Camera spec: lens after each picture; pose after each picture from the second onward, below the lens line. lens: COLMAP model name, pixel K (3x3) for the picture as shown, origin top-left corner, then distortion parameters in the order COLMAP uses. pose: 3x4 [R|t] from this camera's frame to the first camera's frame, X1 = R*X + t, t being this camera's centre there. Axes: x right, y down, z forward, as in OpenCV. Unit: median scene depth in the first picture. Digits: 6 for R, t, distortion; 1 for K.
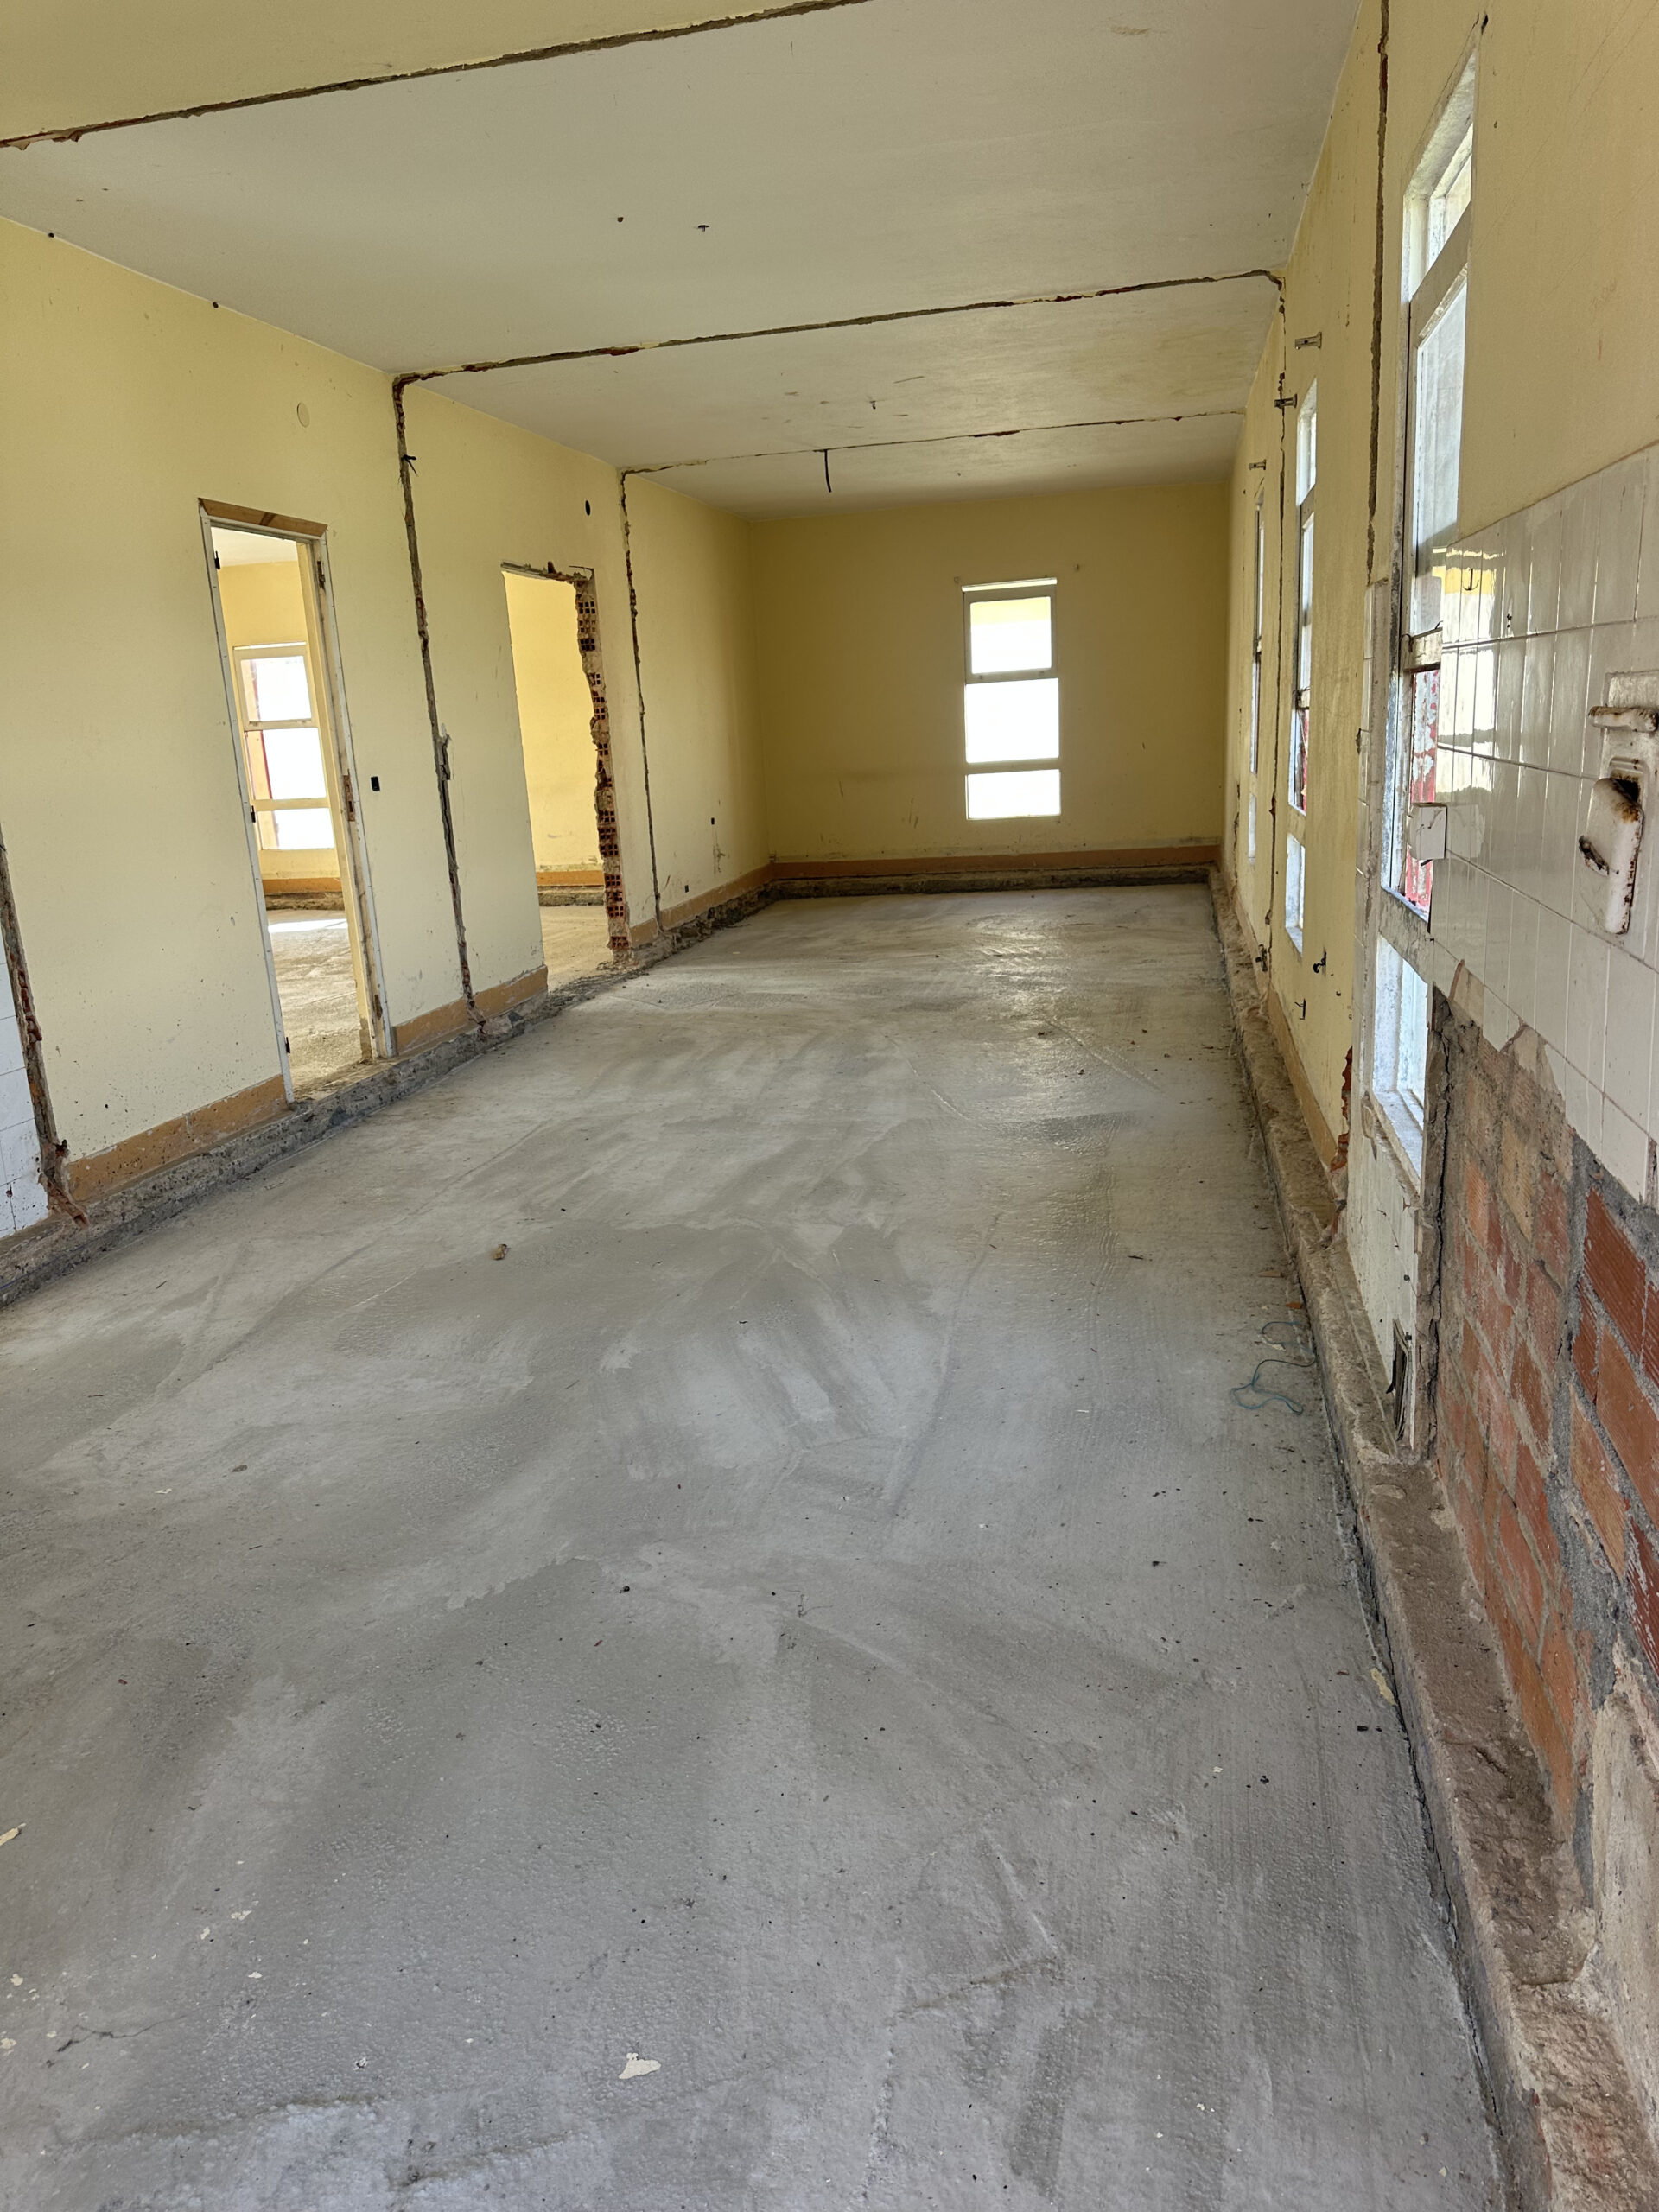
lens RADIAL K [[1522.3, 0, 820.9], [0, 1522.3, 1103.8], [0, 0, 1]] dist [0.180782, -0.377999]
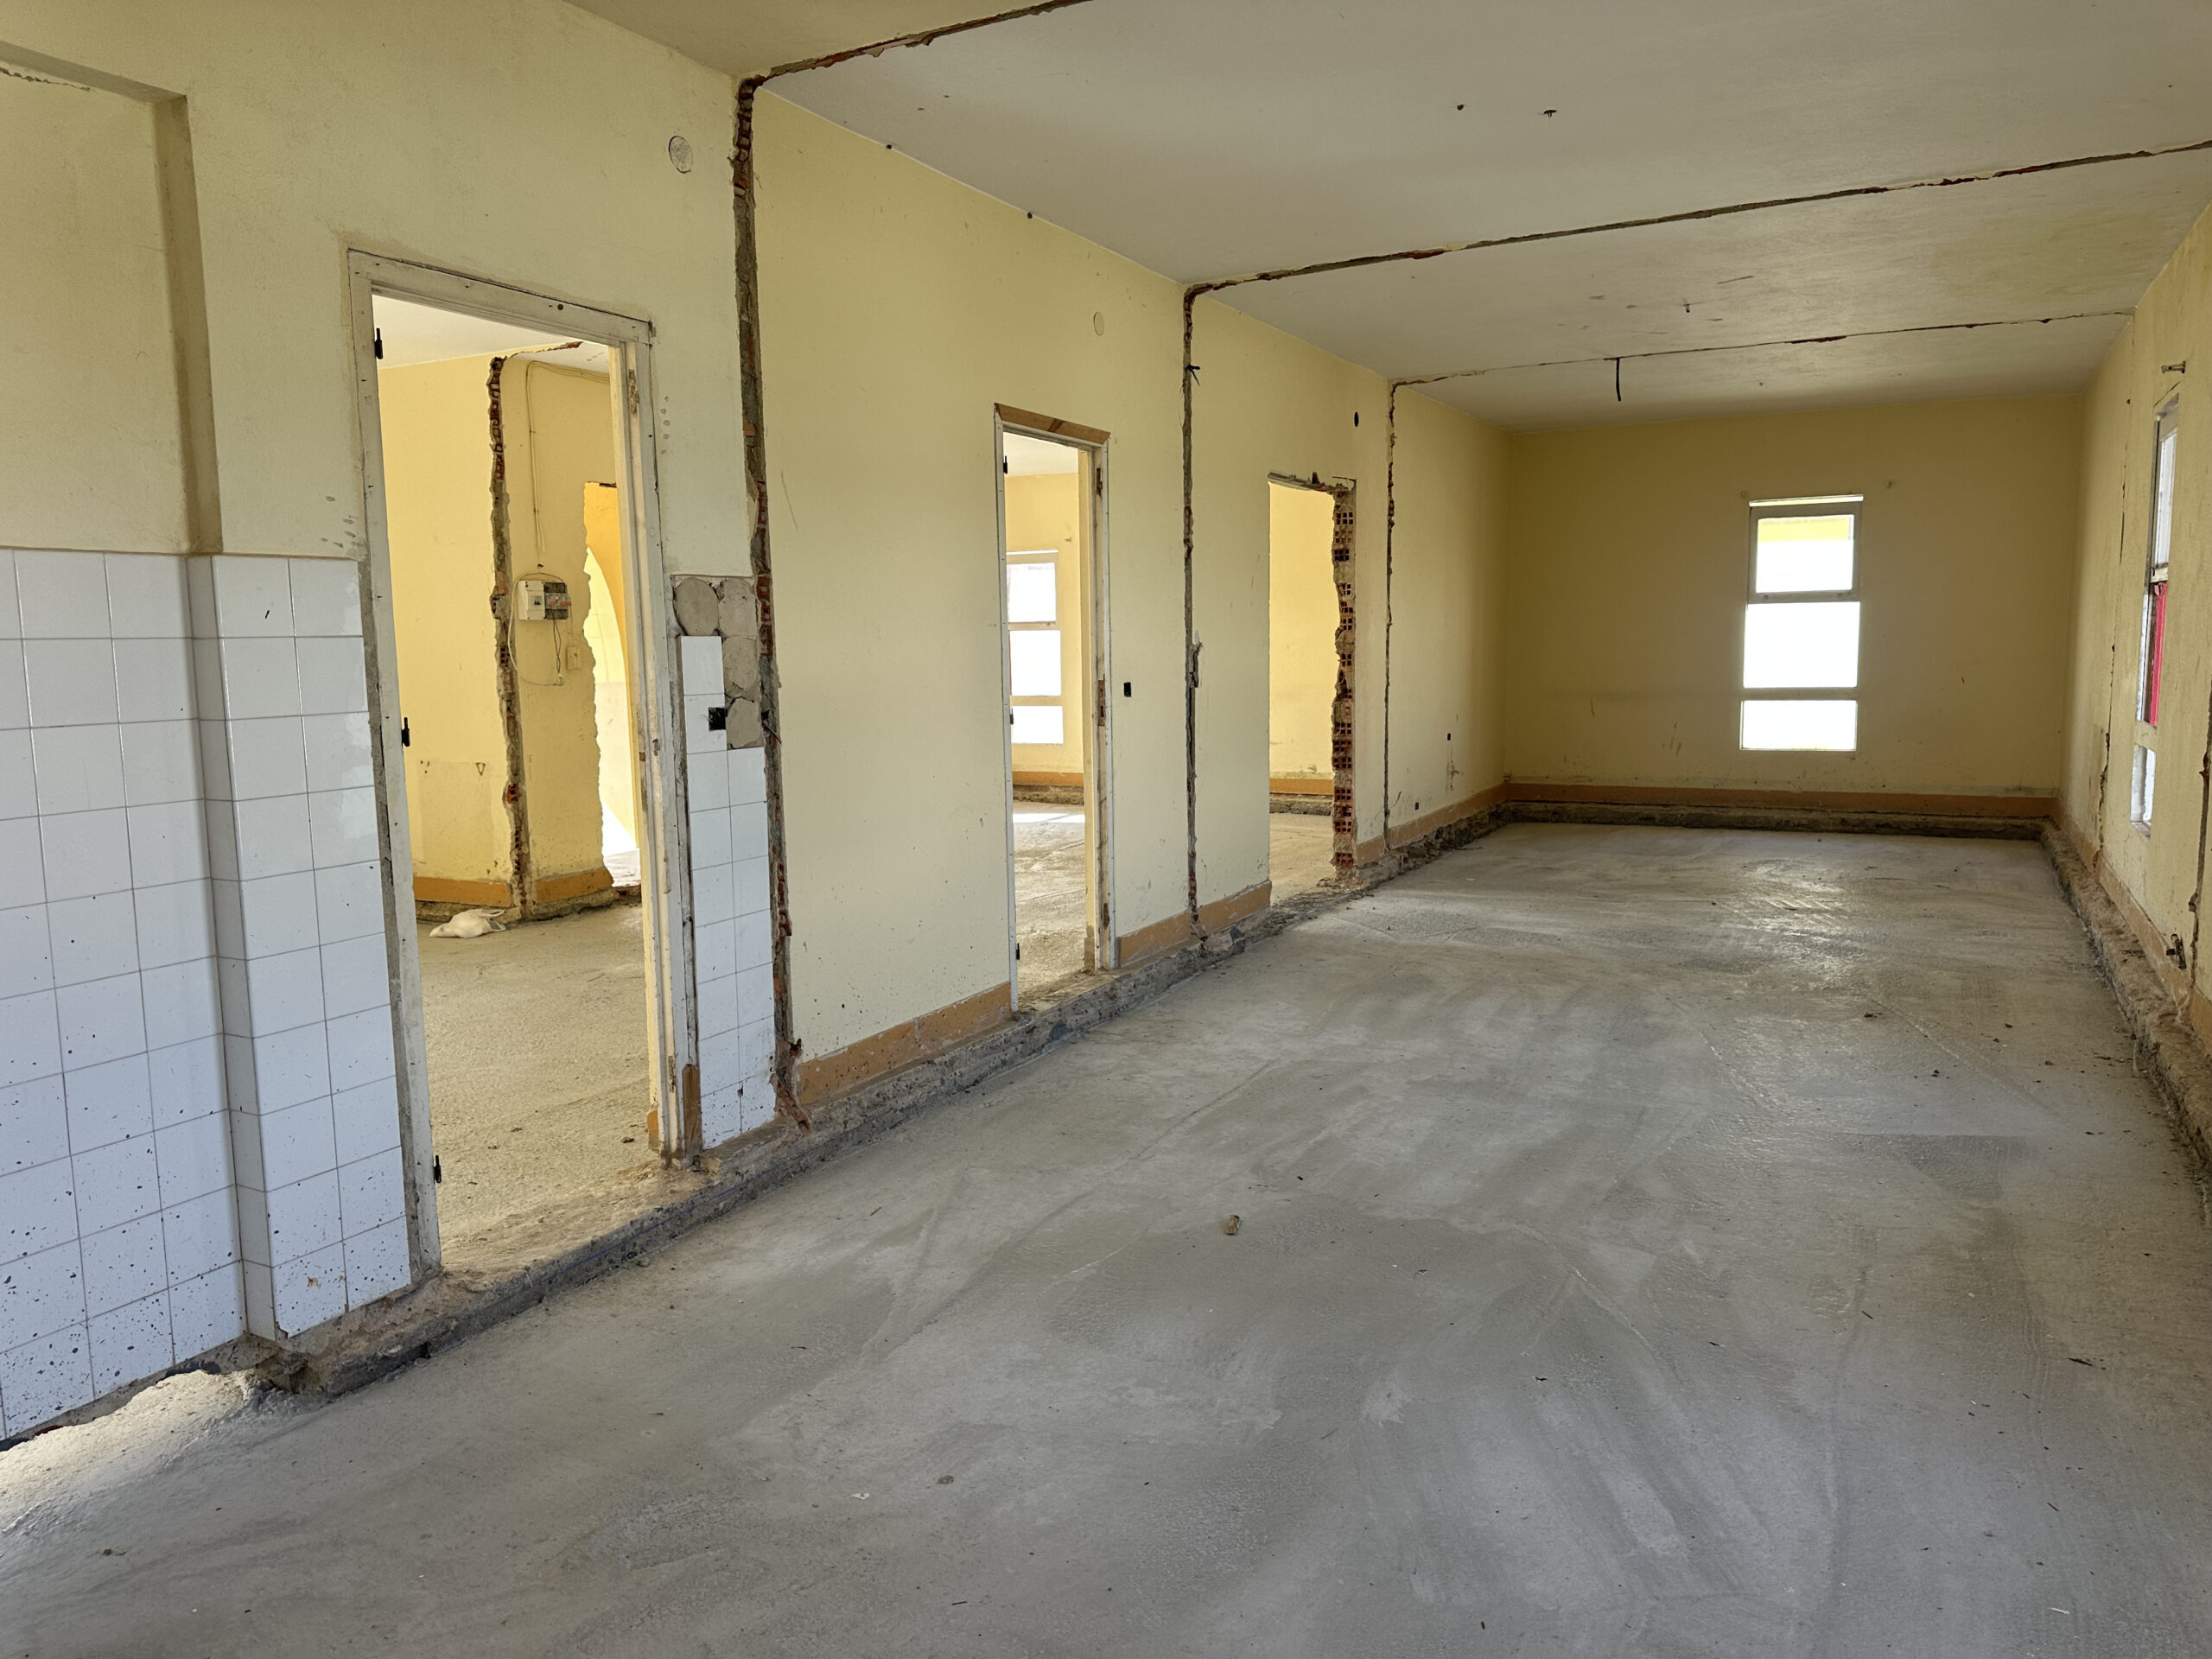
lens RADIAL K [[1531.5, 0, 1106.0], [0, 1531.5, 829.5], [0, 0, 1]] dist [0.137004, -0.223646]
pose [[0.964024, 0.070796, -0.256213, -0.047539], [-0.099507, 0.989910, -0.100875, -0.020313], [0.246487, 0.122741, 0.961342, 0.077906]]
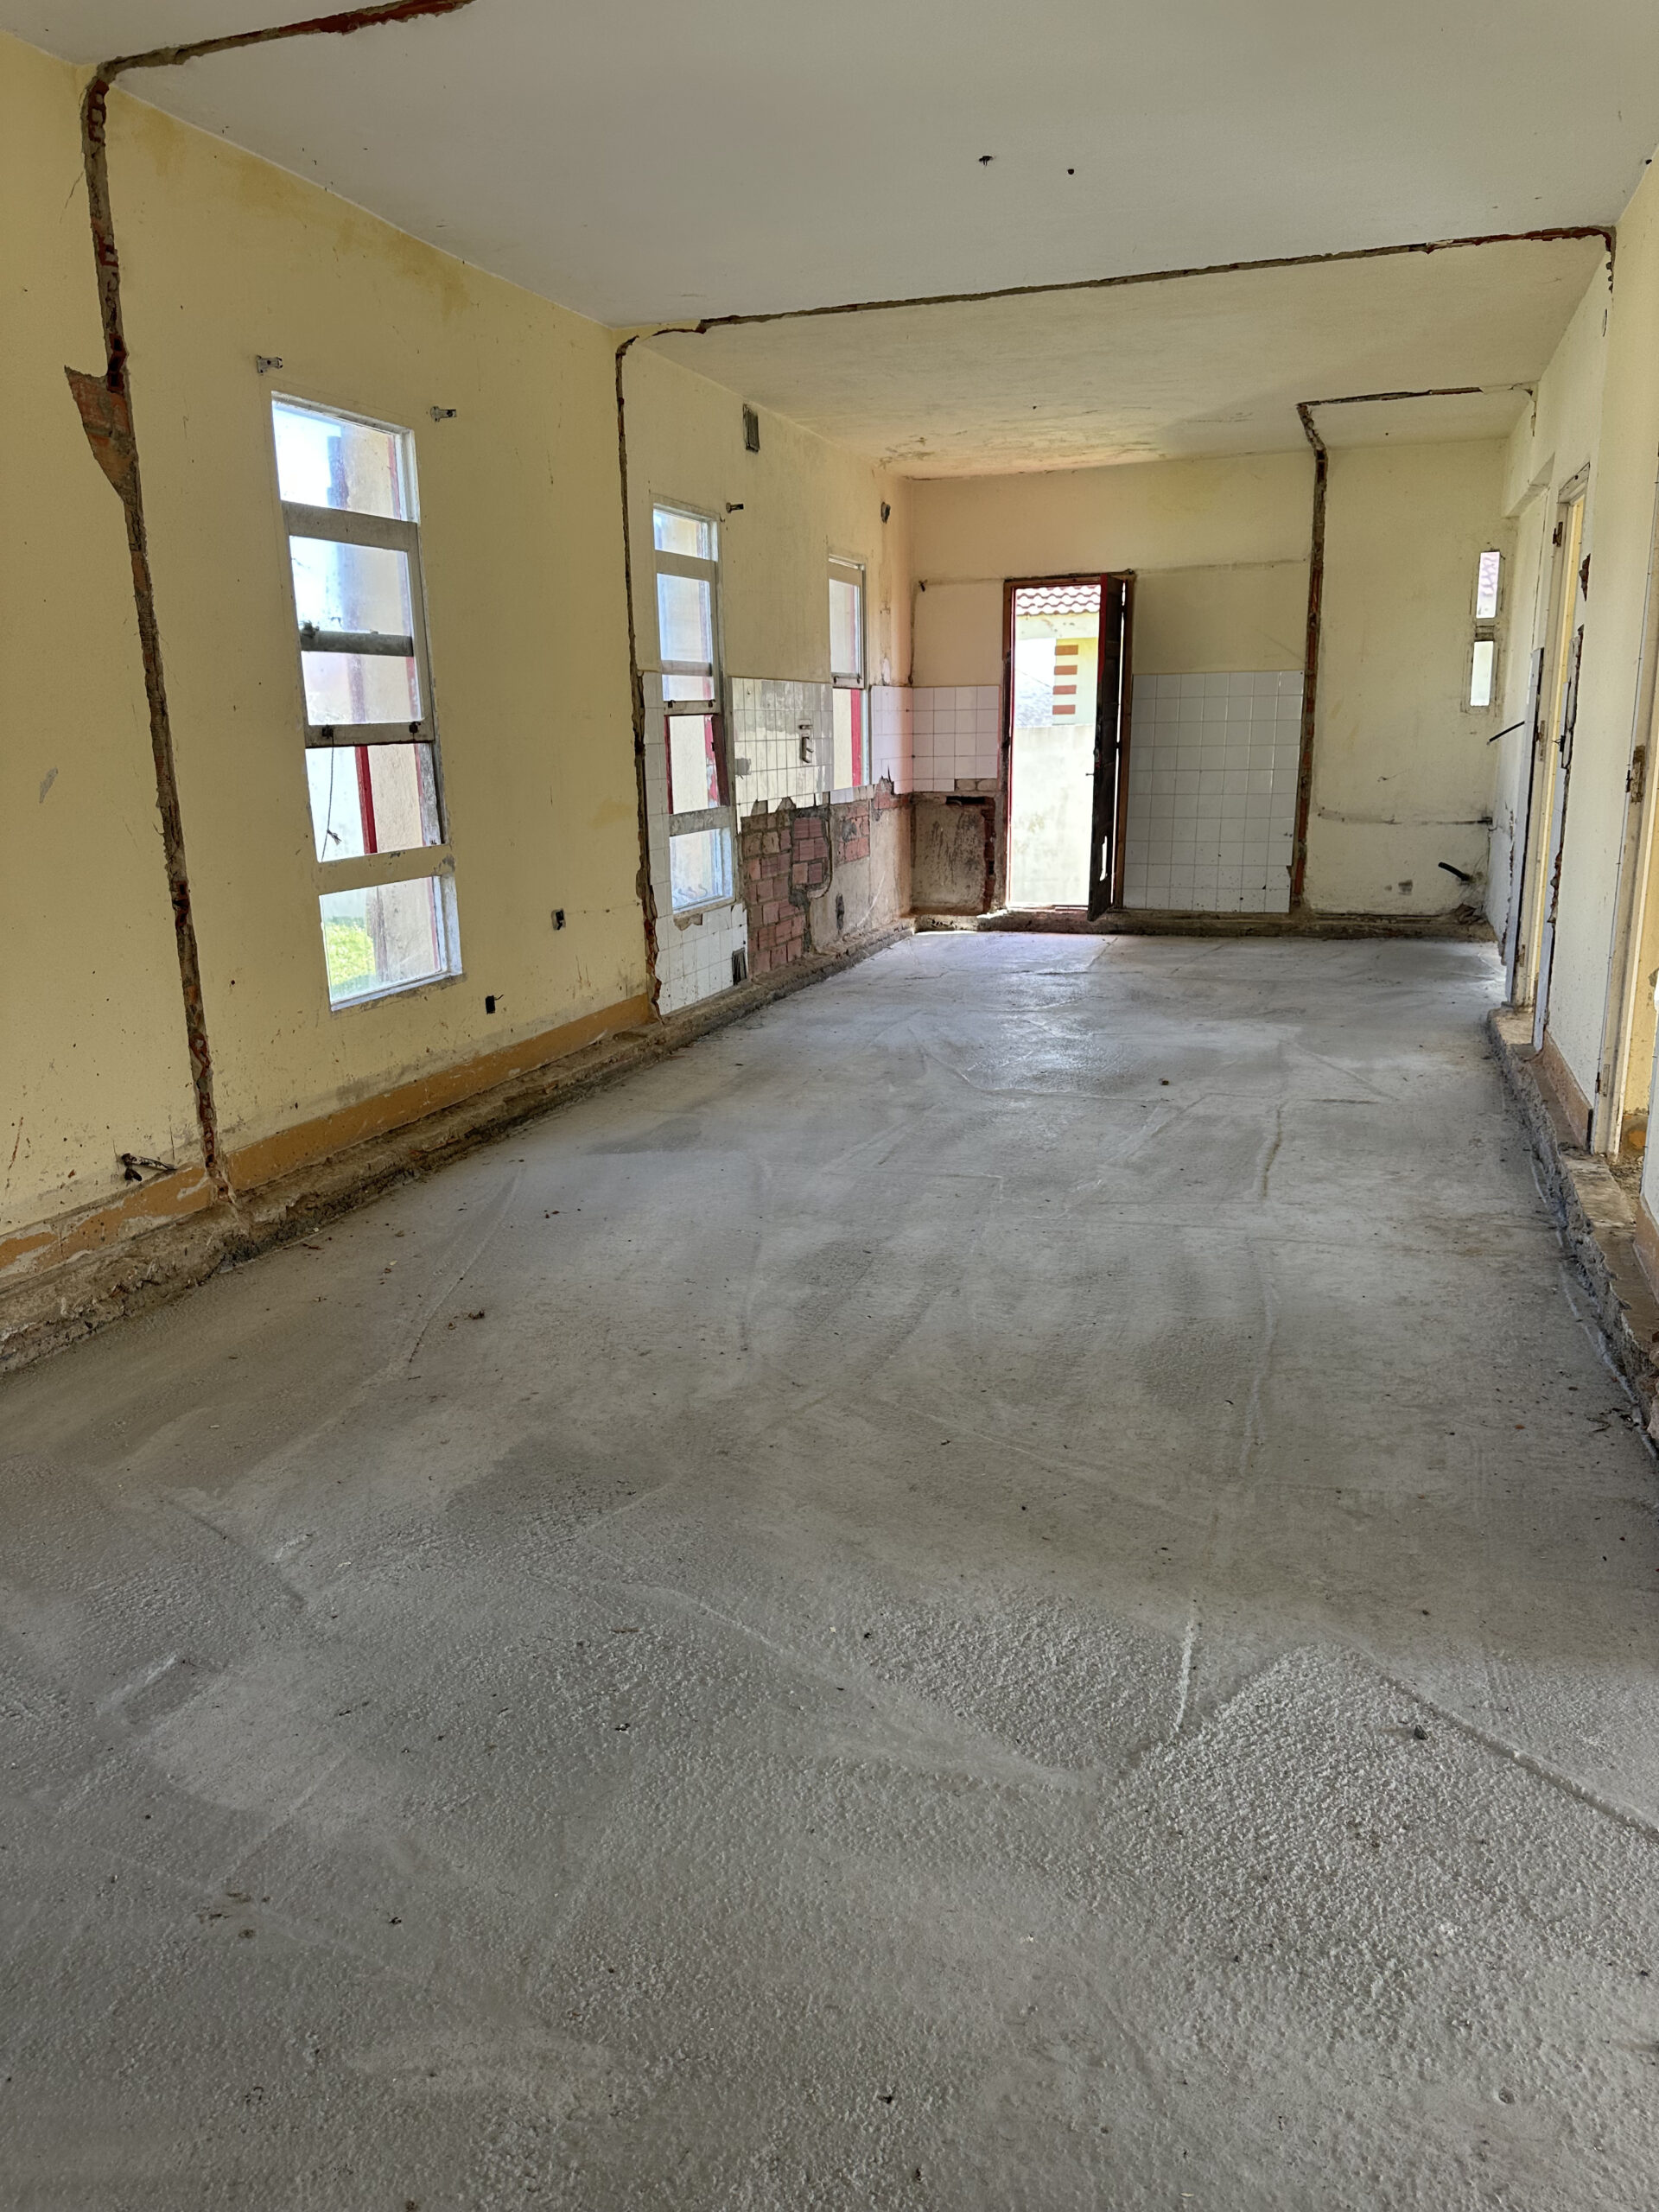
lens RADIAL K [[1522.3, 0, 820.9], [0, 1522.3, 1103.8], [0, 0, 1]] dist [0.180782, -0.377999]
pose [[-0.990485, 0.044335, 0.130283, -0.055729], [0.100465, 0.879935, 0.464350, -0.384844], [-0.094053, 0.473021, -0.876017, 1.549135]]
